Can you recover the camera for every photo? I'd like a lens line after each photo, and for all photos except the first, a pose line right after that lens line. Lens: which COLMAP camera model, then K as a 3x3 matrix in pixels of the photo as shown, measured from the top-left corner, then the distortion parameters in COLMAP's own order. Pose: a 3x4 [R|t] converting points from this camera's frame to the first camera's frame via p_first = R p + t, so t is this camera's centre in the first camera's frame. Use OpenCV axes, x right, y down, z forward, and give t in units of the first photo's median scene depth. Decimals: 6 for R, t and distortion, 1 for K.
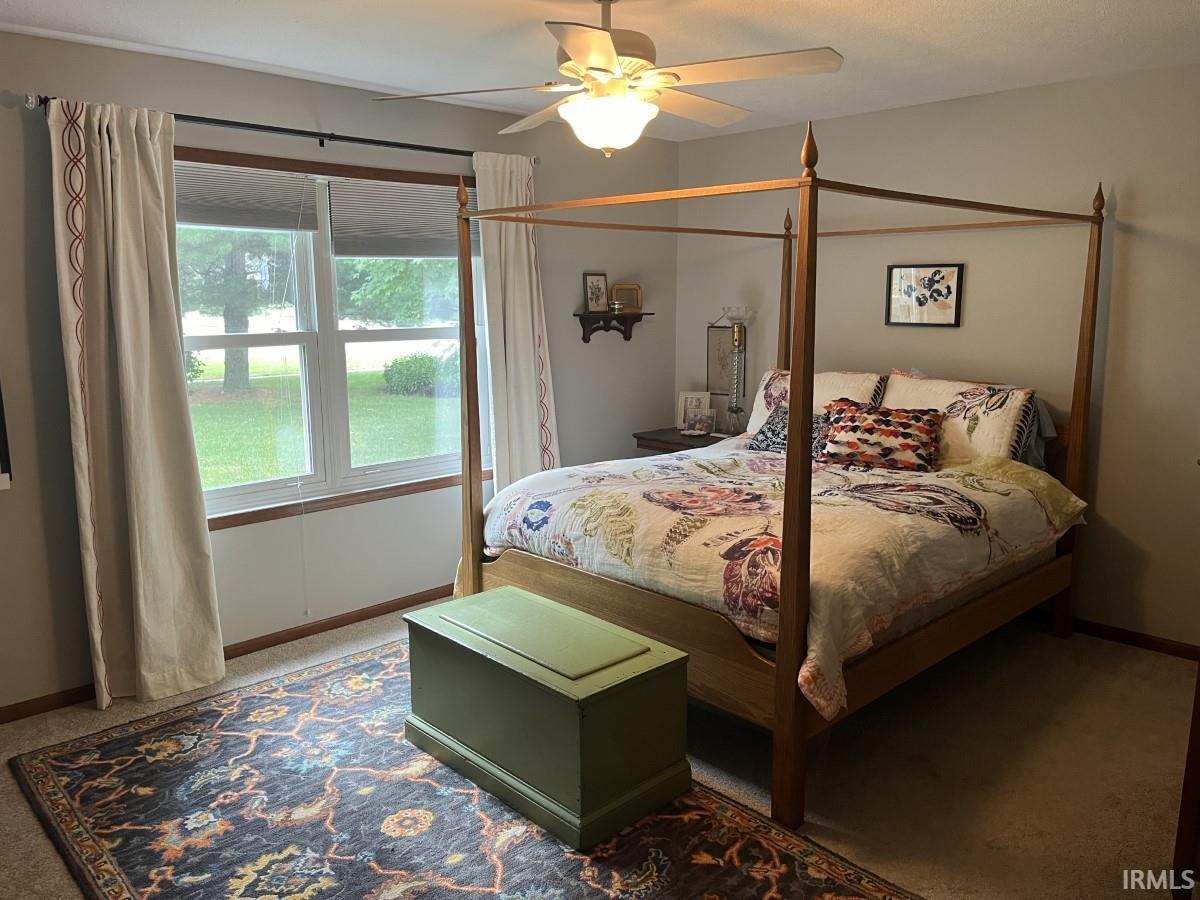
lens RADIAL K [[907.5, 0, 598.4], [0, 907.5, 442.4], [0, 0, 1]] dist [0.049441, -0.069922]
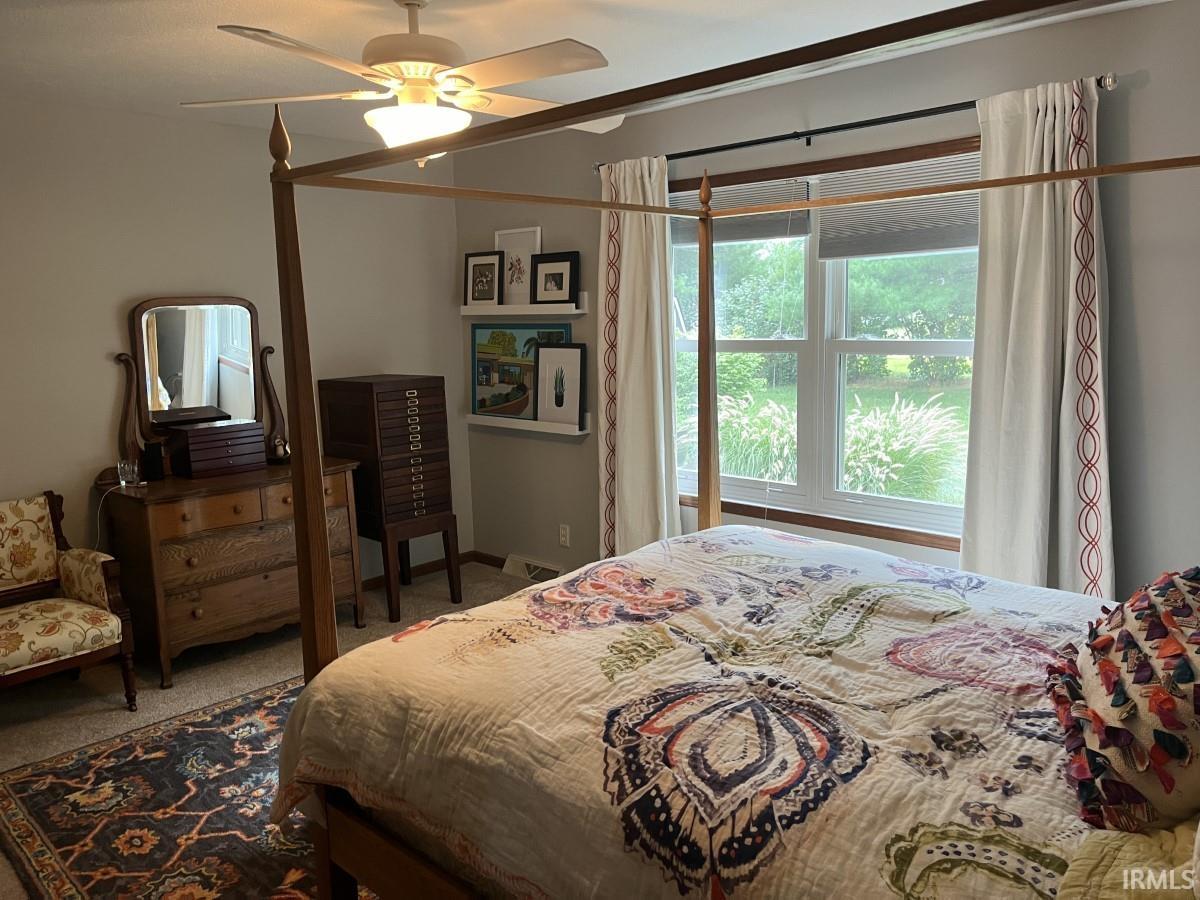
lens RADIAL K [[907.5, 0, 603.4], [0, 907.5, 446.6], [0, 0, 1]] dist [0.049441, -0.069922]
pose [[0.037837, 0.154040, -0.987340, 0.622765], [-0.139853, 0.979140, 0.147401, -0.118913], [0.989449, 0.132505, 0.058590, 0.719981]]
